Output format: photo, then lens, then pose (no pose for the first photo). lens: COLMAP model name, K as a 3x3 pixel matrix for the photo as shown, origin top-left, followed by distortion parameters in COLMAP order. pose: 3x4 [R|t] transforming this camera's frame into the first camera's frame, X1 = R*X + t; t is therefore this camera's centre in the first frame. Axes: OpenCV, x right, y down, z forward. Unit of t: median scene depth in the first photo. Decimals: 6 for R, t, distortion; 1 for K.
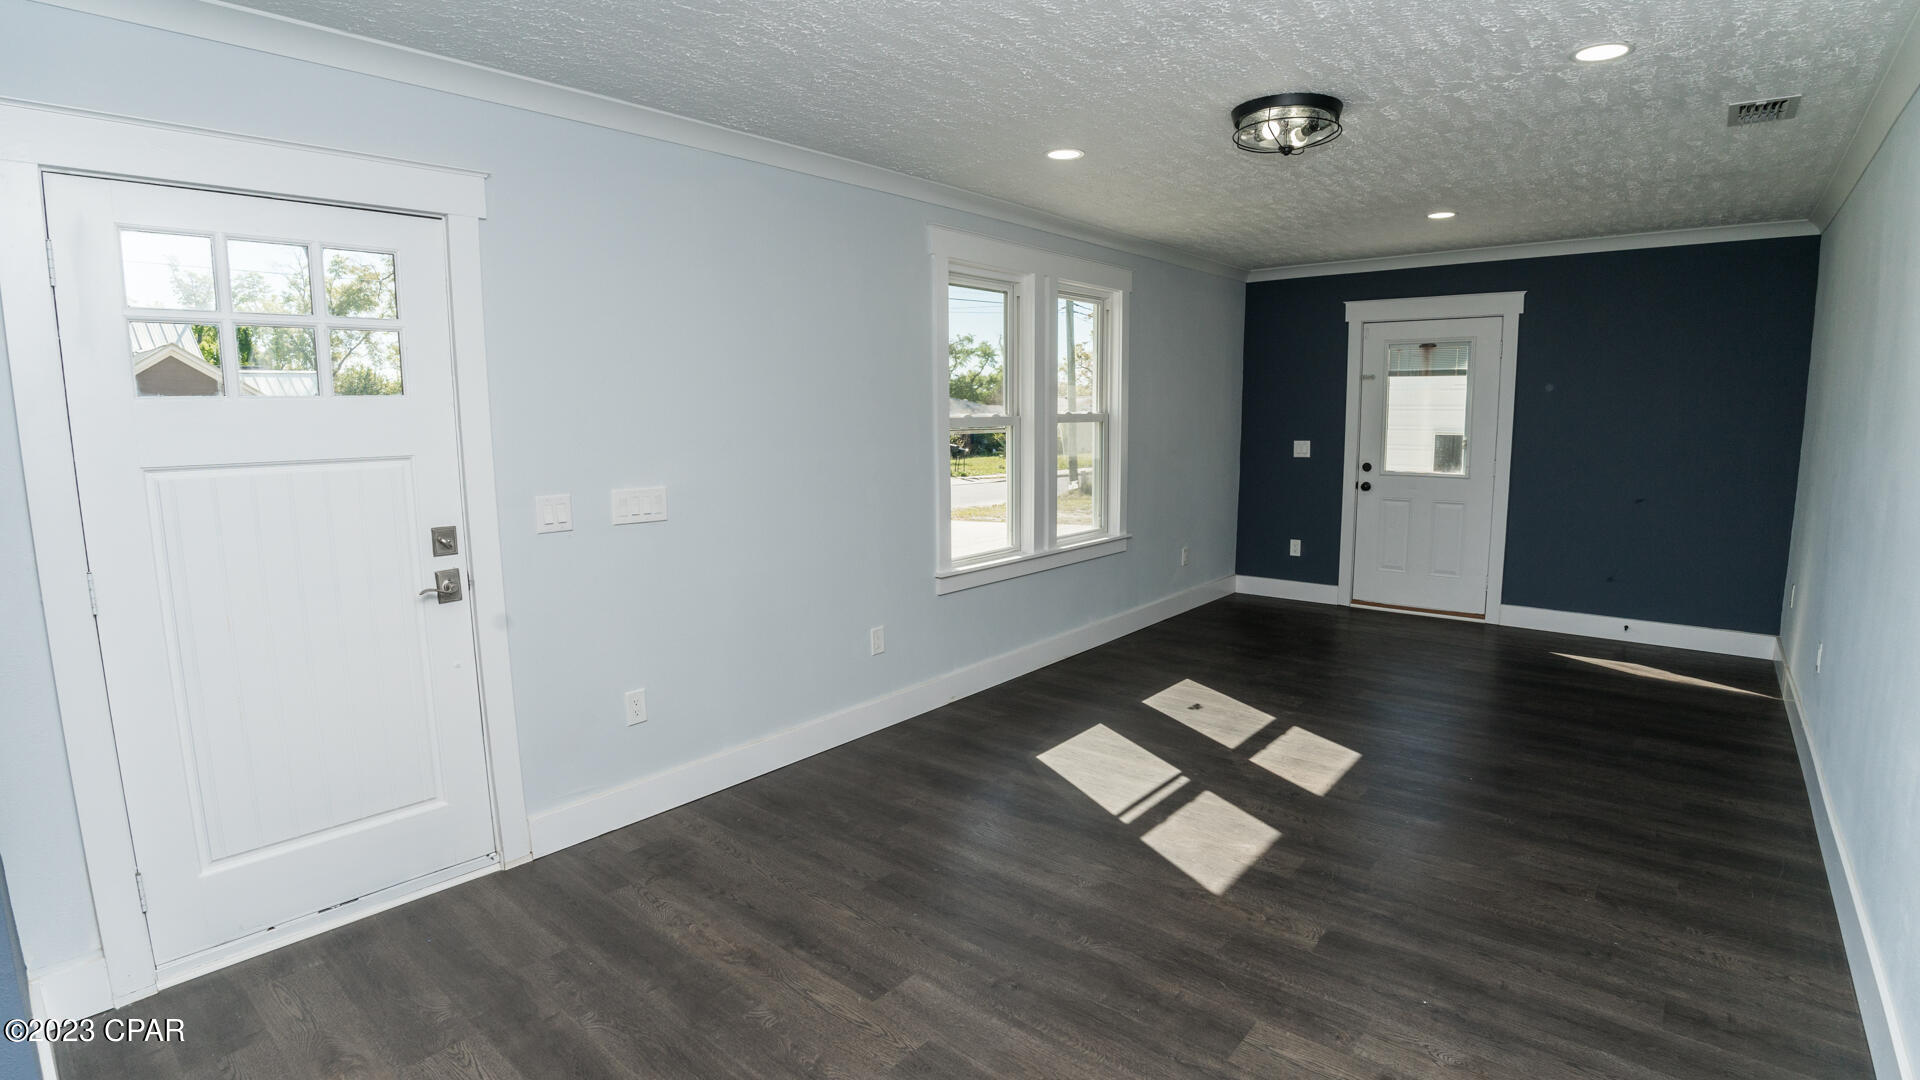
lens RADIAL K [[918.7, 0, 956.2], [0, 918.7, 536.8], [0, 0, 1]] dist [-0.064061, 0.009570]
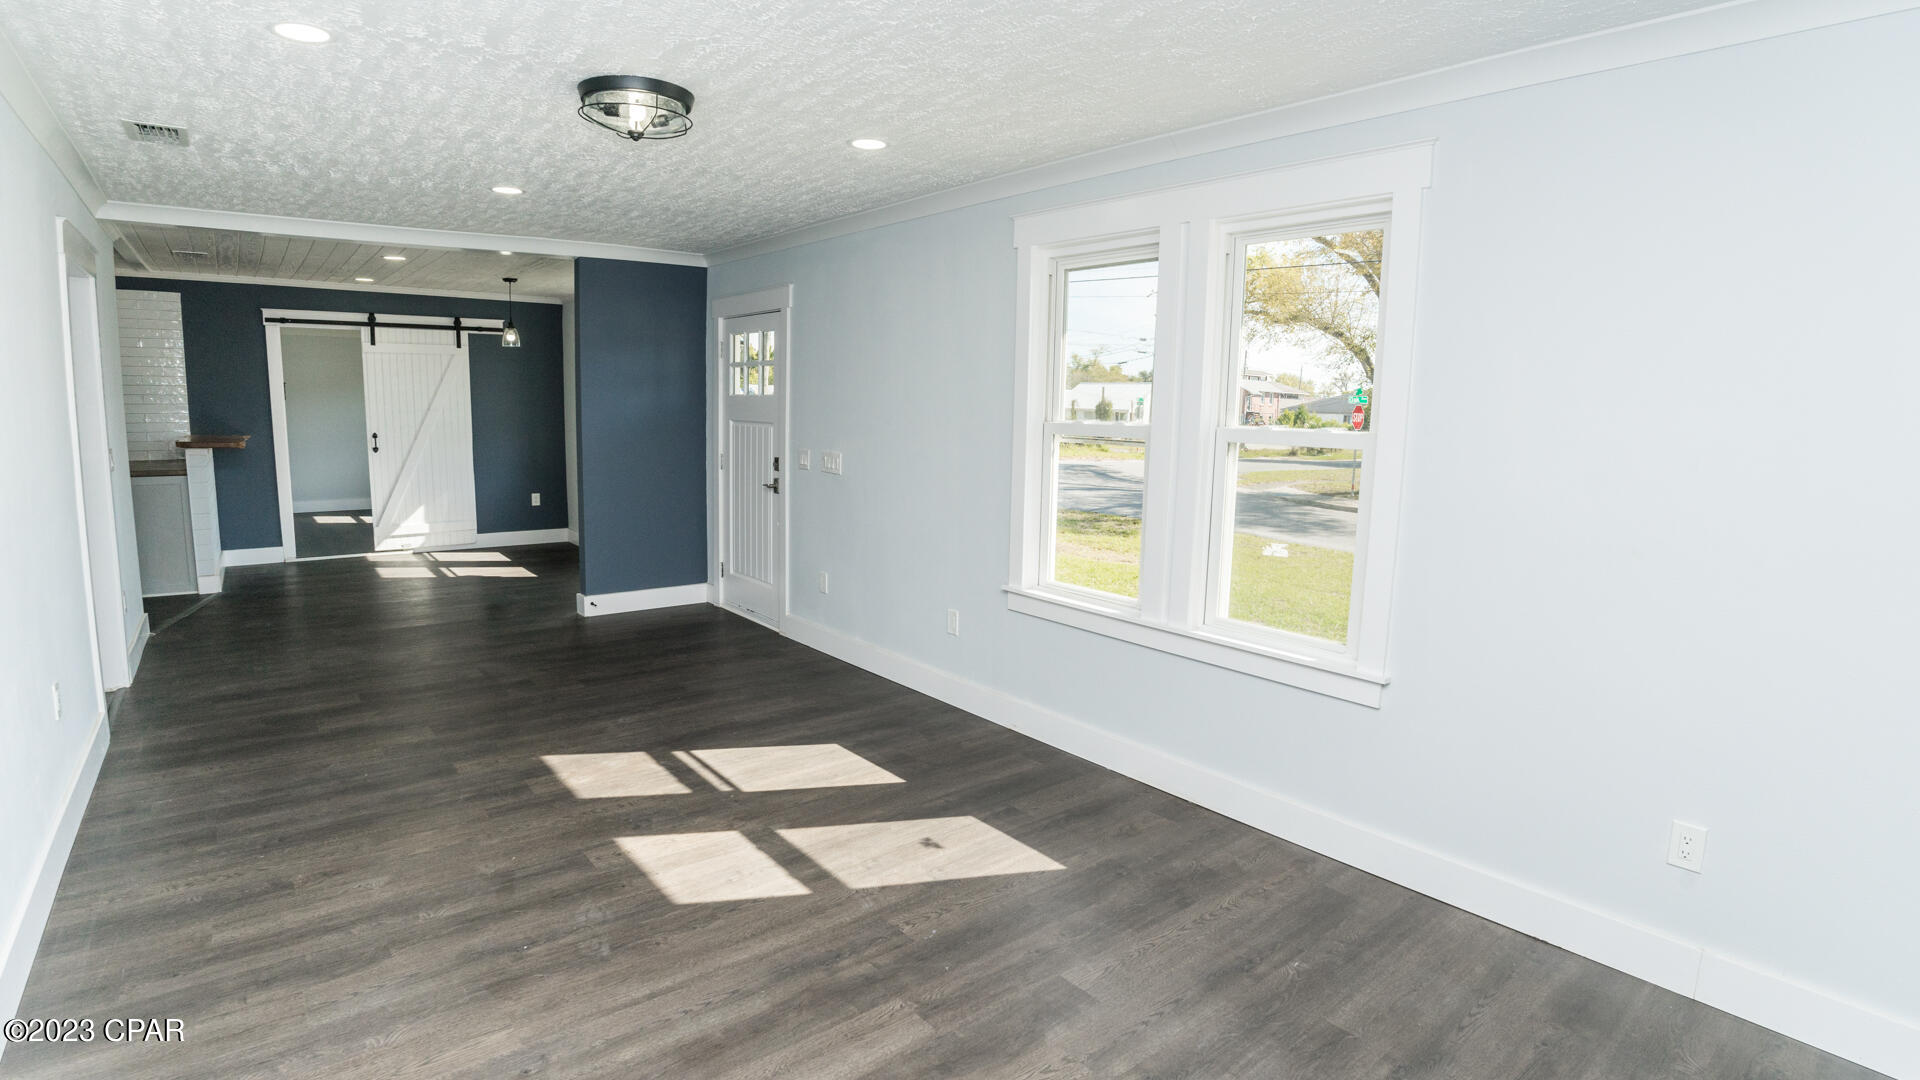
lens RADIAL K [[918.7, 0, 950.6], [0, 918.7, 535.8], [0, 0, 1]] dist [-0.064061, 0.009570]
pose [[-0.190427, 0.136612, -0.972150, 1.155938], [-0.158892, 0.972924, 0.167845, -0.204141], [0.968757, 0.186429, -0.163565, 1.396340]]
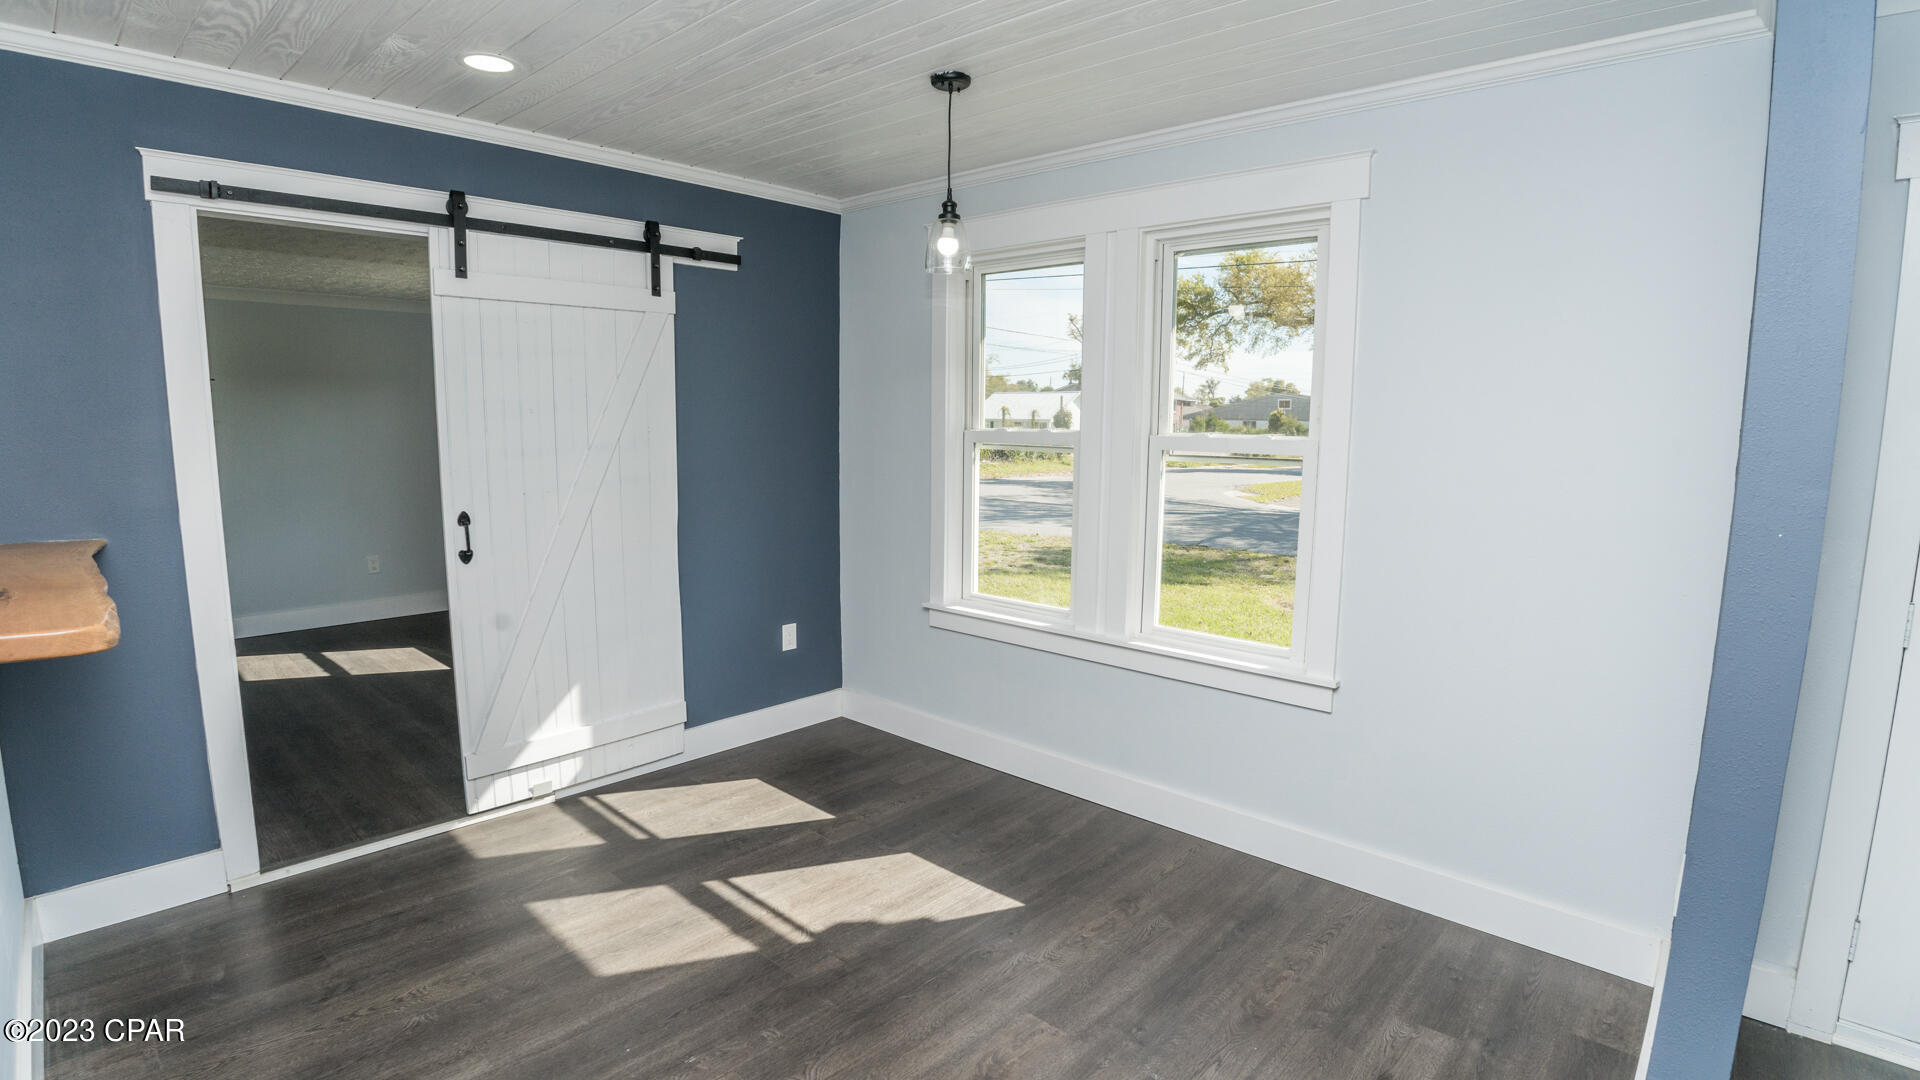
lens RADIAL K [[918.7, 0, 979.6], [0, 918.7, 540.7], [0, 0, 1]] dist [-0.064061, 0.009570]
pose [[-0.039520, 0.135412, -0.990001, 0.946458], [-0.152007, 0.978429, 0.139897, -0.168868], [0.987589, 0.156016, -0.018084, 1.149300]]
